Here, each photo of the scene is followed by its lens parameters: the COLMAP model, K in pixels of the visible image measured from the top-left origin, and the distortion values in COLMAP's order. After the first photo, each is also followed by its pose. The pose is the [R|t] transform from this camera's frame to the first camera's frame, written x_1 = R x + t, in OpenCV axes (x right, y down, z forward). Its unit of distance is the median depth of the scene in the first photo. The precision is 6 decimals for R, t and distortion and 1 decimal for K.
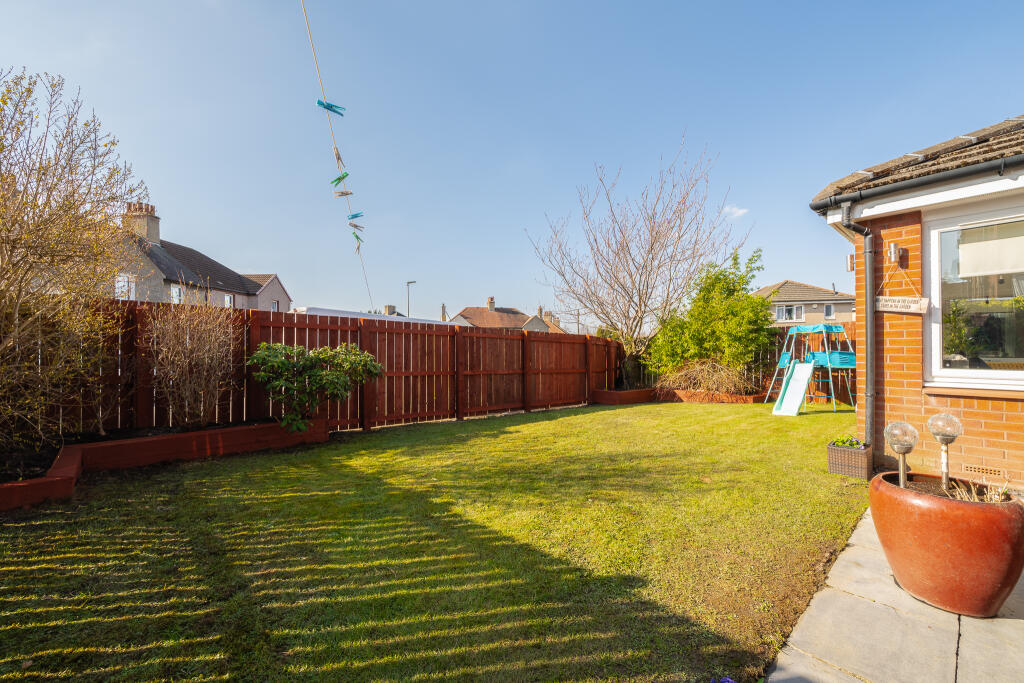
lens RADIAL K [[404.2, 0, 511.2], [0, 404.2, 342.3], [0, 0, 1]] dist [-0.000929, -0.000076]
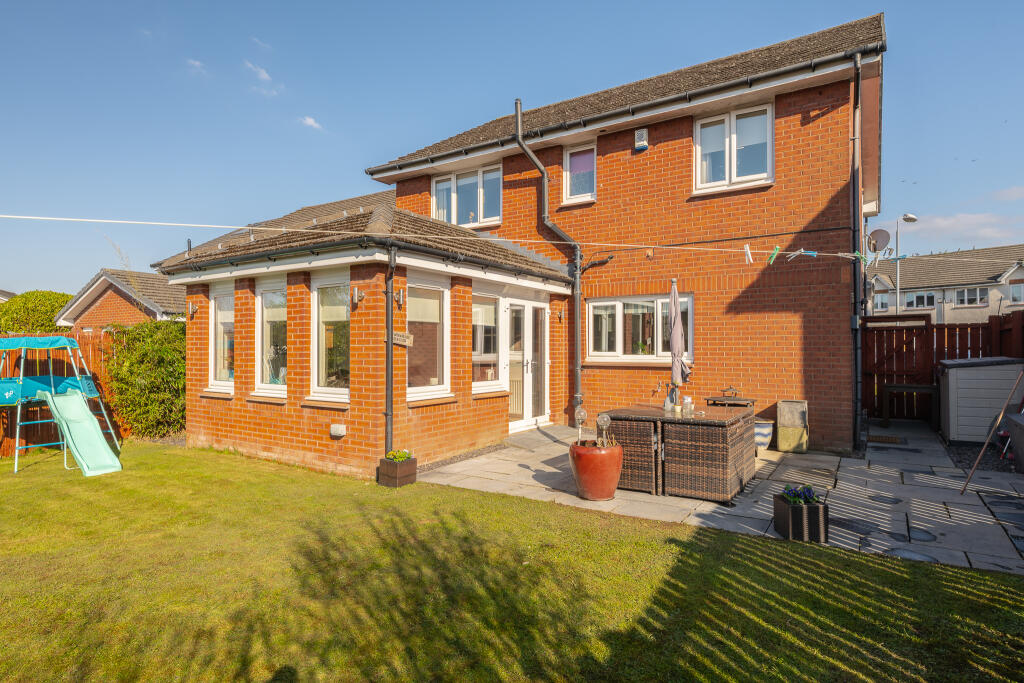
lens RADIAL K [[559.2, 0, 511.5], [0, 559.2, 343.4], [0, 0, 1]] dist [0.000344, 0.000018]
pose [[-0.271345, 0.010330, 0.962427, -1.004319], [-0.005347, 0.999911, -0.012240, -0.072243], [-0.962467, -0.008468, -0.271266, 1.413281]]
